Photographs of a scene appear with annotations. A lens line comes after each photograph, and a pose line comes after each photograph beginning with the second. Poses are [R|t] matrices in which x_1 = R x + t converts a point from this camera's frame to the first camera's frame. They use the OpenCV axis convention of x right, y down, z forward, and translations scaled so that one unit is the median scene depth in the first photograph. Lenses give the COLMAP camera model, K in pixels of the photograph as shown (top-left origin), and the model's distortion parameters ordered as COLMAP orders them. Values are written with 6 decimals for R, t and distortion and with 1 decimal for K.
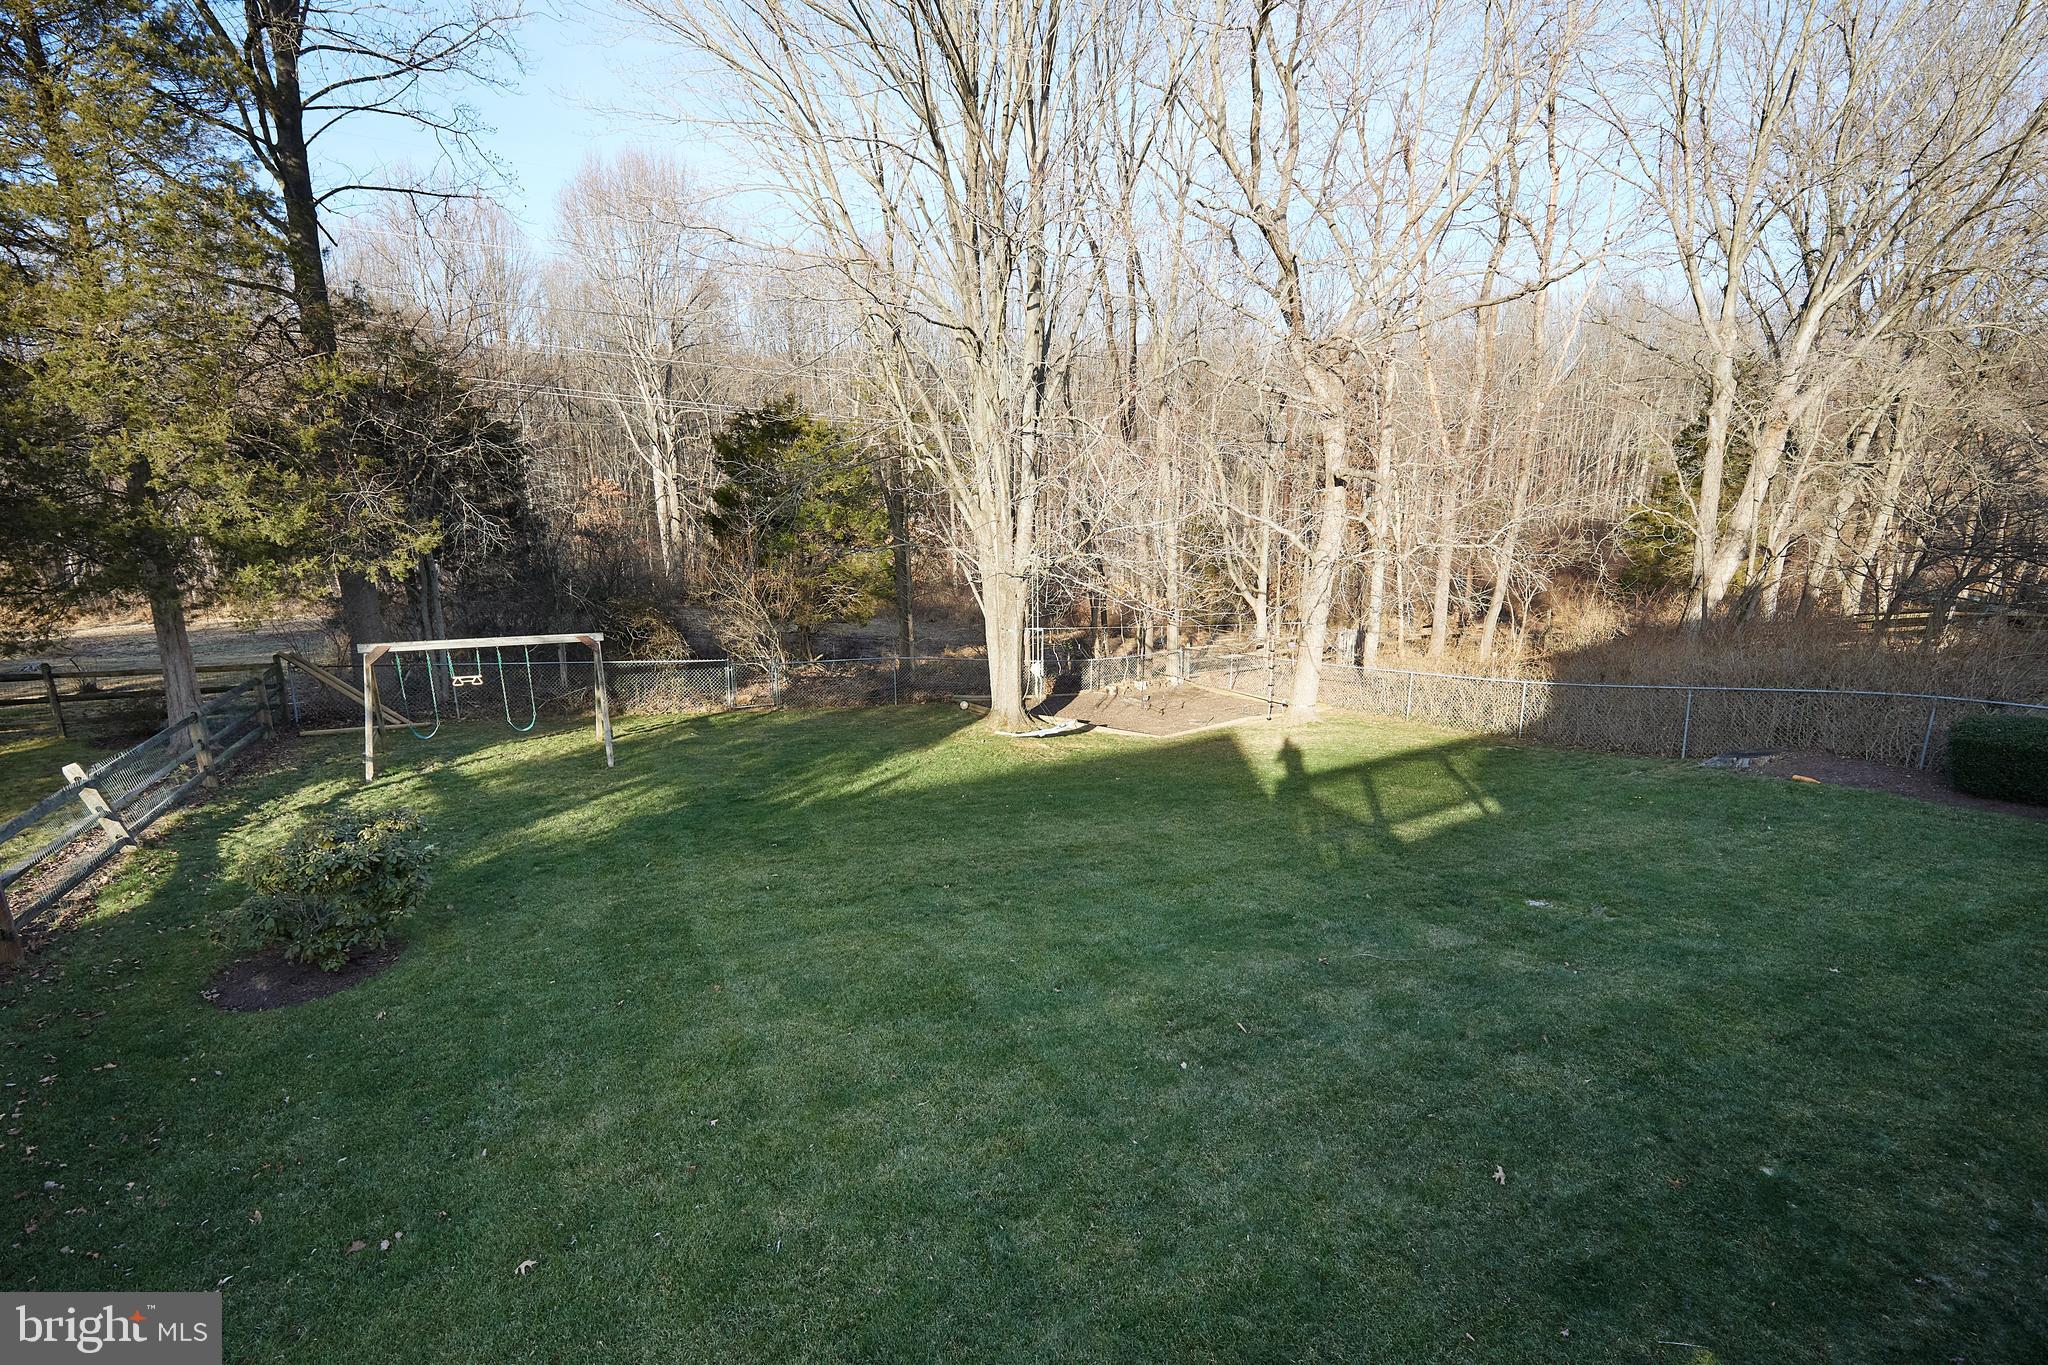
lens RADIAL K [[940.5, 0, 1029.4], [0, 940.5, 688.0], [0, 0, 1]] dist [0.003295, -0.001001]
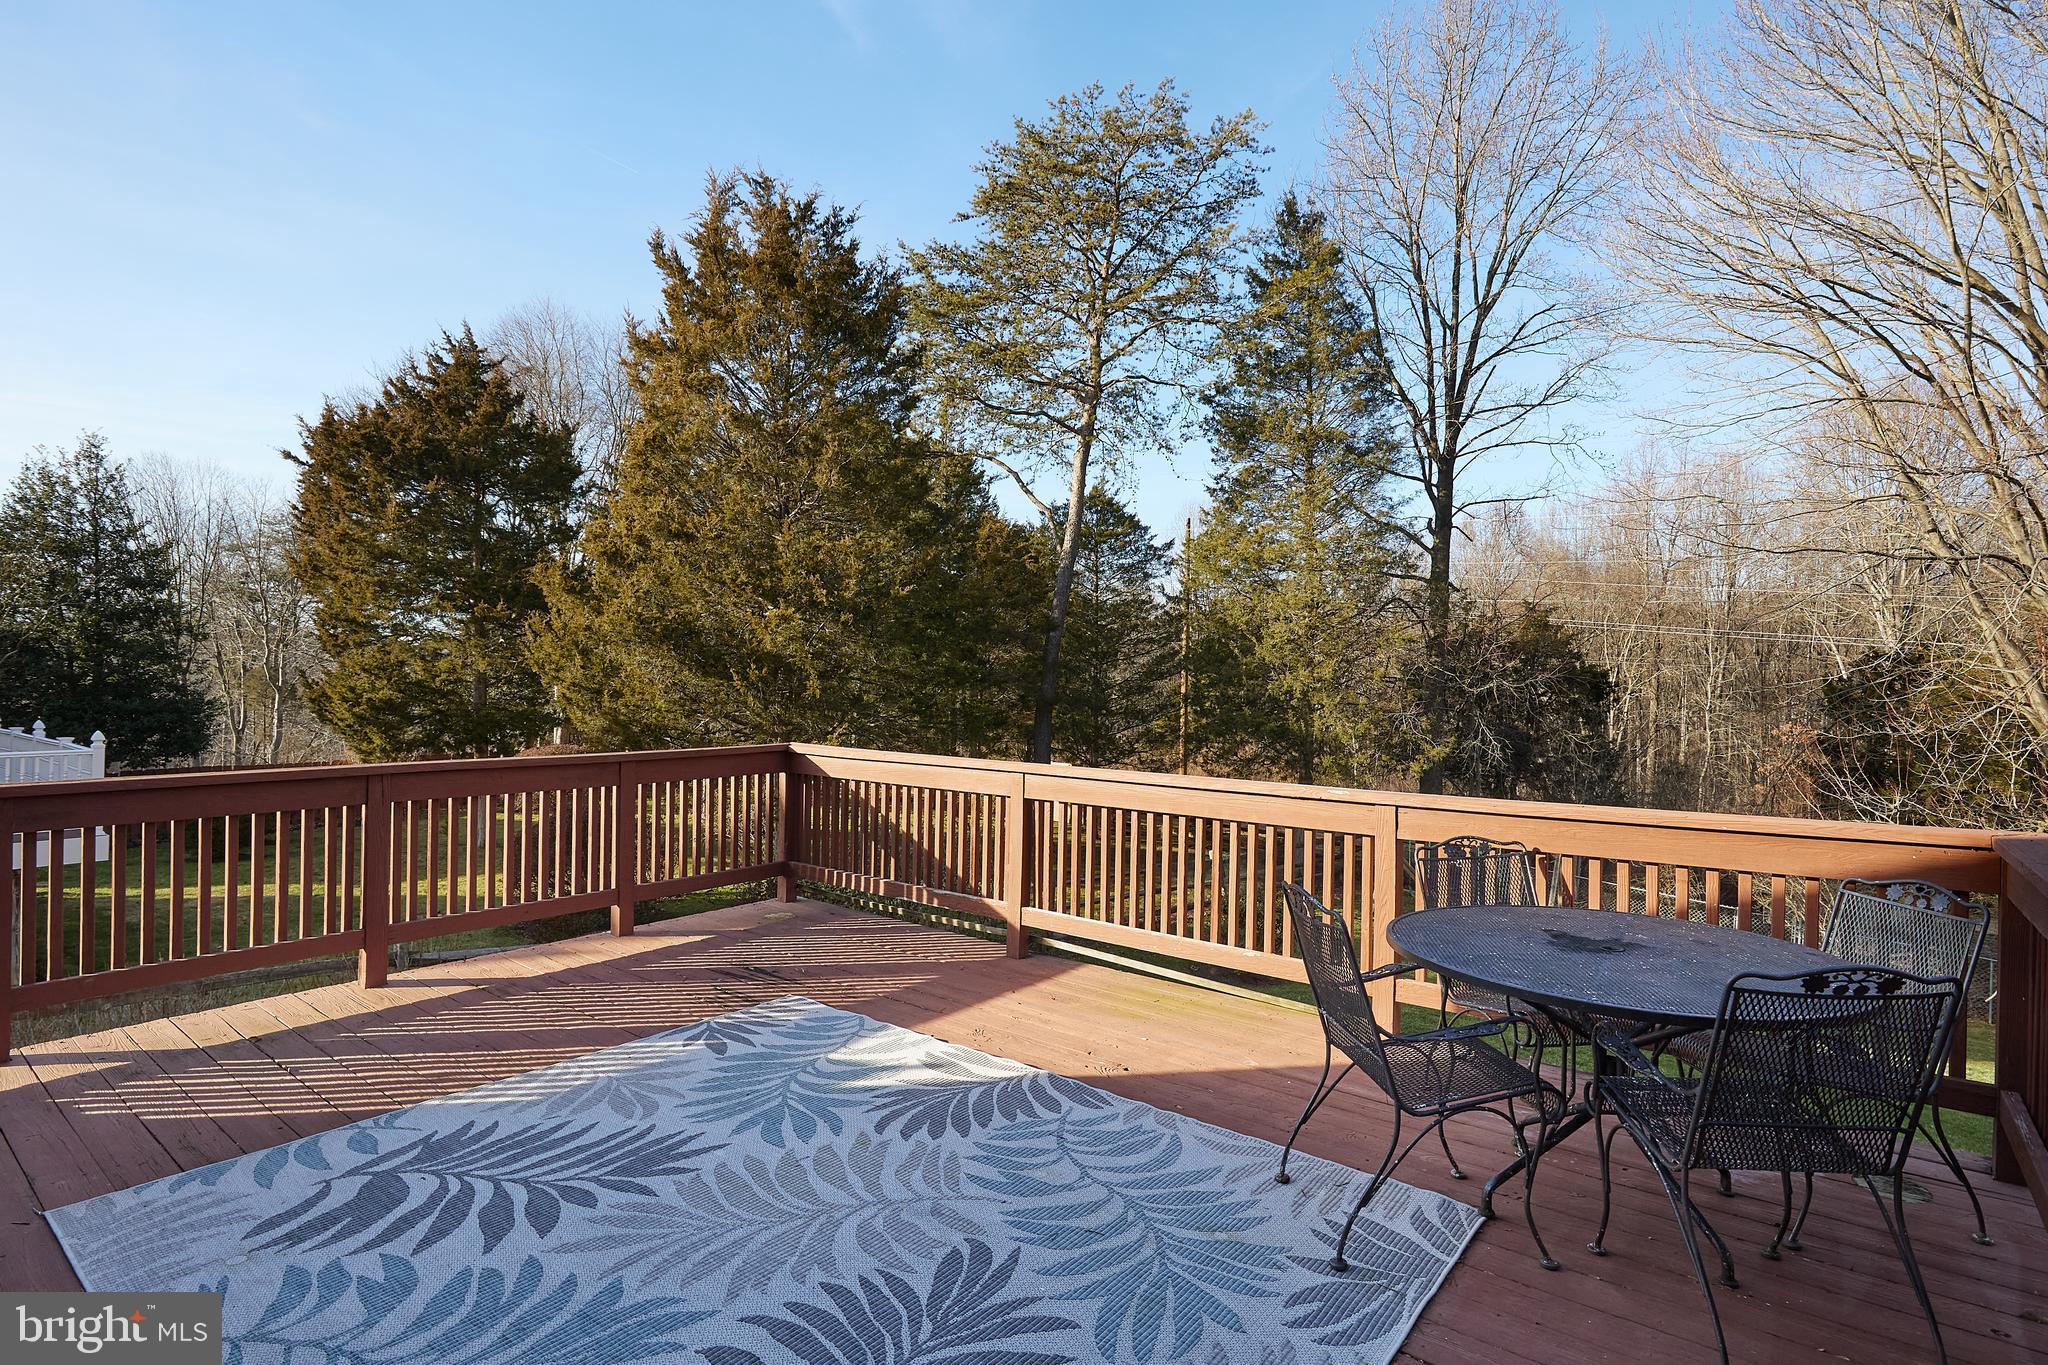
lens RADIAL K [[1008.1, 0, 1038.6], [0, 1008.1, 680.1], [0, 0, 1]] dist [-0.001171, -0.000231]
pose [[0.415294, 0.010759, -0.909624, 0.376629], [-0.245056, 0.964288, -0.100476, 0.026623], [0.876058, 0.264636, 0.403100, -0.092907]]
